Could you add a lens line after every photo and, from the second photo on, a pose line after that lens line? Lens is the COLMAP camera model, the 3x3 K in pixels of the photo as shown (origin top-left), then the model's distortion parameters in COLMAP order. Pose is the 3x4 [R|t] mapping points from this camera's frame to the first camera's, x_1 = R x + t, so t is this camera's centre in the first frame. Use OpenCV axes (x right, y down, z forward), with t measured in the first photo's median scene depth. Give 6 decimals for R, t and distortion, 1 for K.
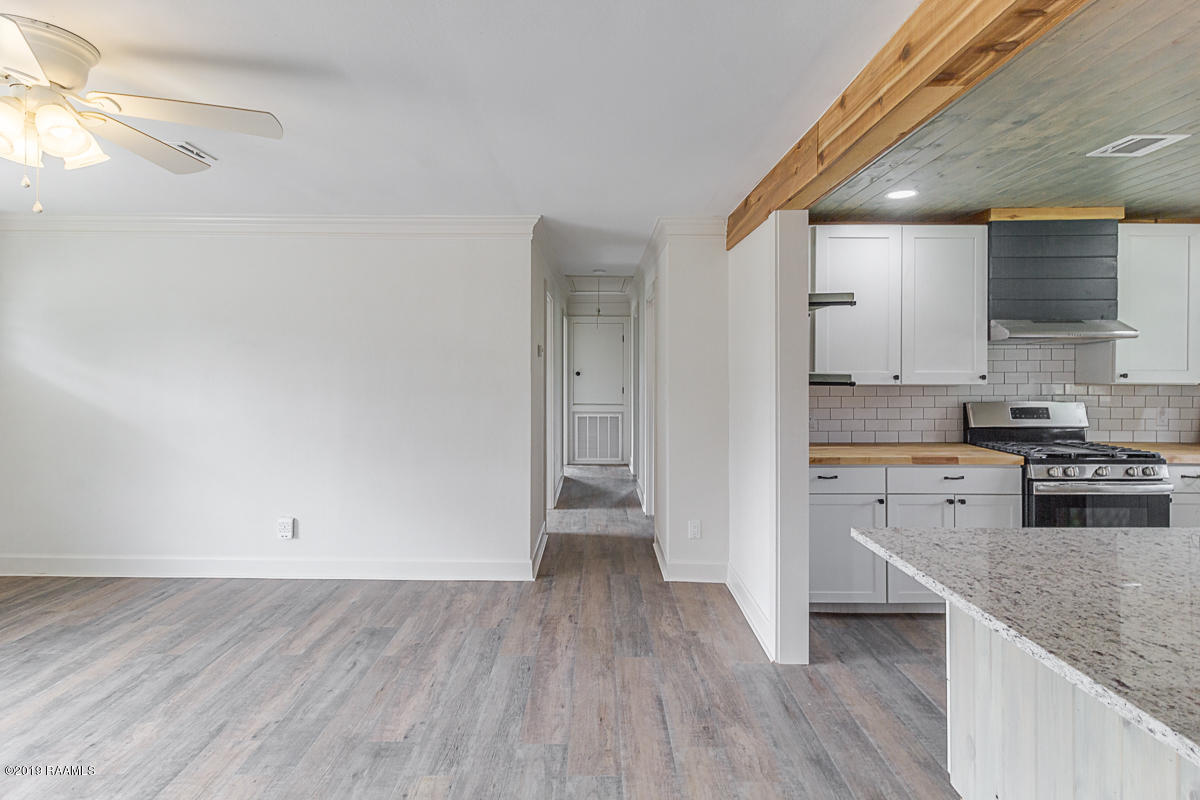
lens RADIAL K [[616.6, 0, 586.5], [0, 616.6, 364.9], [0, 0, 1]] dist [-0.002063, -0.000356]
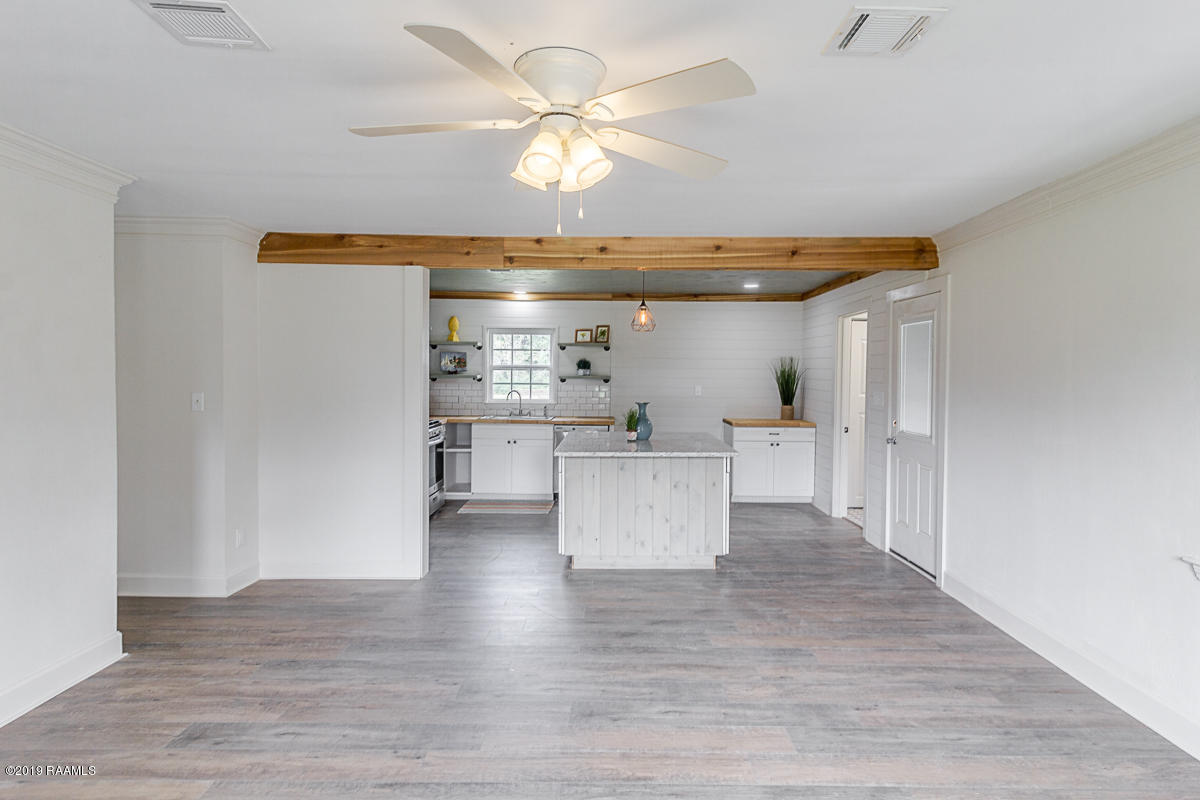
lens RADIAL K [[664.3, 0, 614.0], [0, 664.3, 376.5], [0, 0, 1]] dist [0.002299, 0.000521]
pose [[-0.014085, -0.005005, 0.999888, -1.142930], [-0.008130, 0.999955, 0.004890, -0.005636], [-0.999868, -0.008060, -0.014125, 0.509596]]
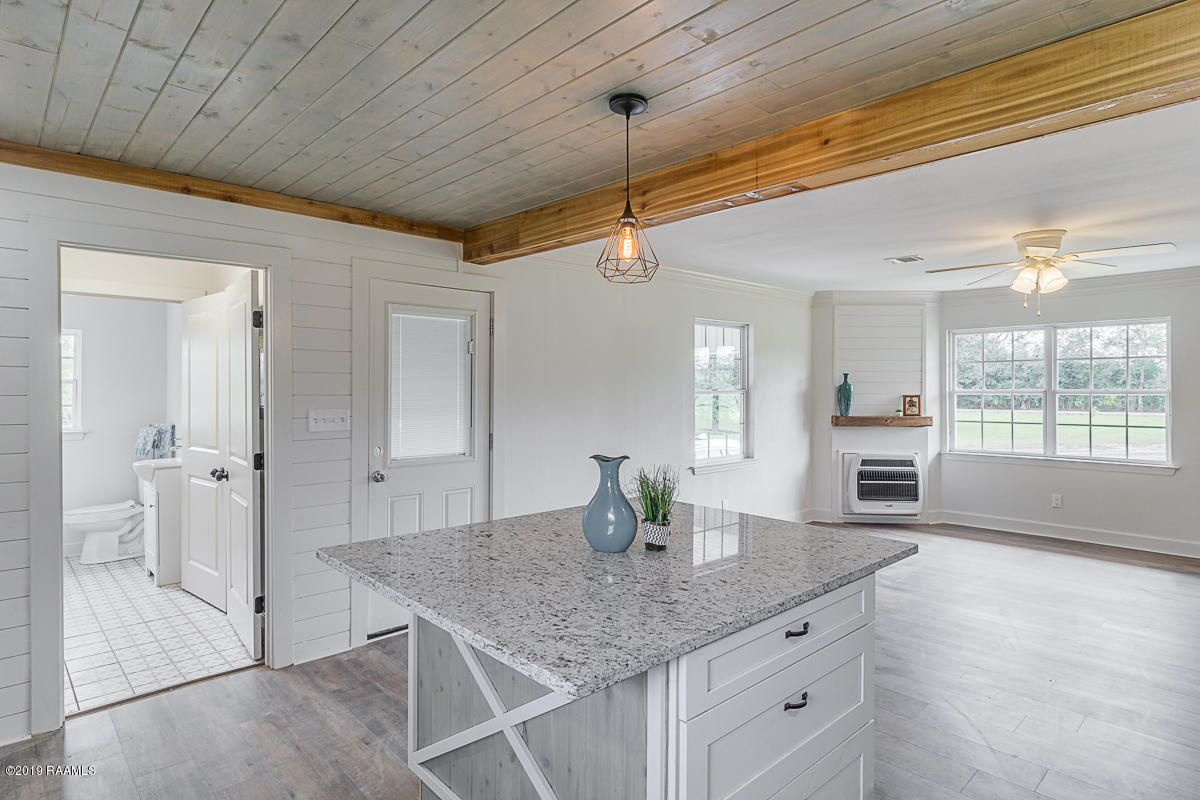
lens RADIAL K [[642.9, 0, 612.5], [0, 642.9, 390.9], [0, 0, 1]] dist [0.001778, 0.000217]
pose [[-0.718379, 0.003427, -0.695643, 0.956168], [-0.000505, 0.999985, 0.005447, 0.000192], [0.695651, 0.004264, -0.718367, 0.873372]]
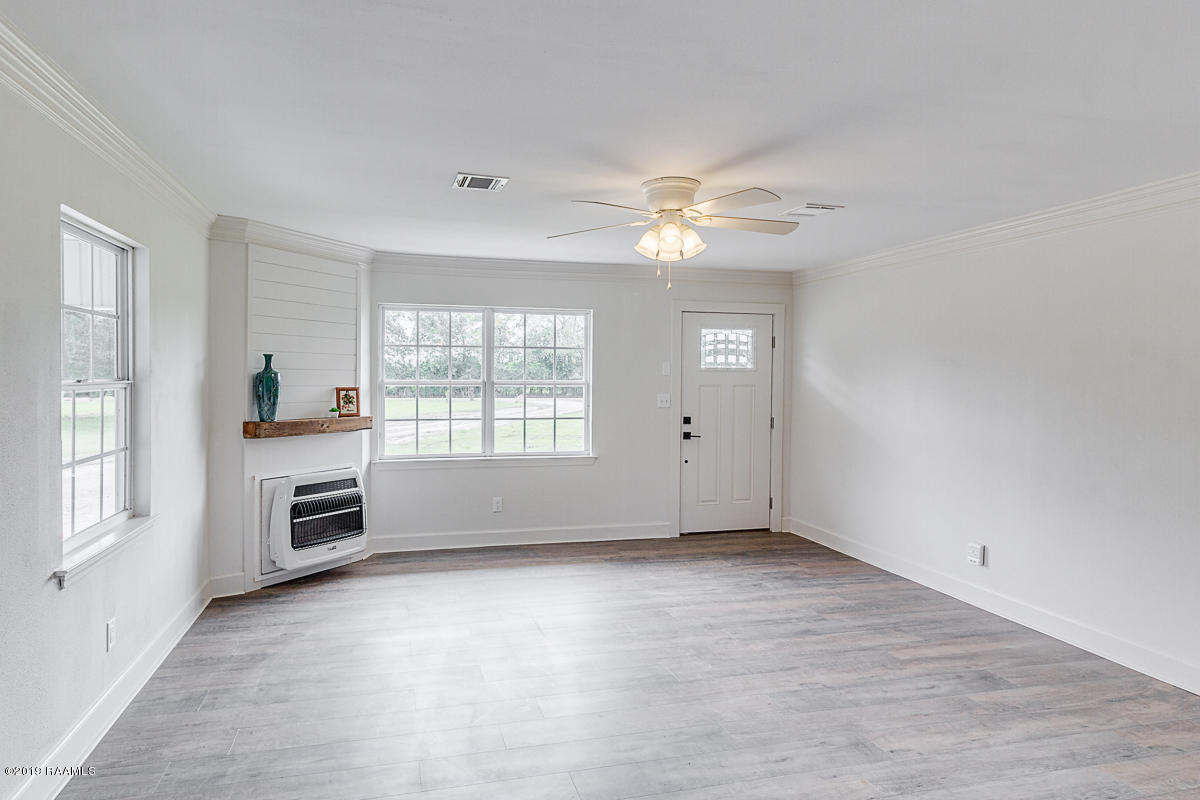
lens RADIAL K [[667.2, 0, 555.4], [0, 667.2, 391.3], [0, 0, 1]] dist [0.000919, -0.000124]
pose [[0.245371, 0.020156, -0.969220, 0.441502], [-0.008307, 0.999791, 0.018689, 0.000366], [0.969394, 0.003465, 0.245487, 0.141773]]
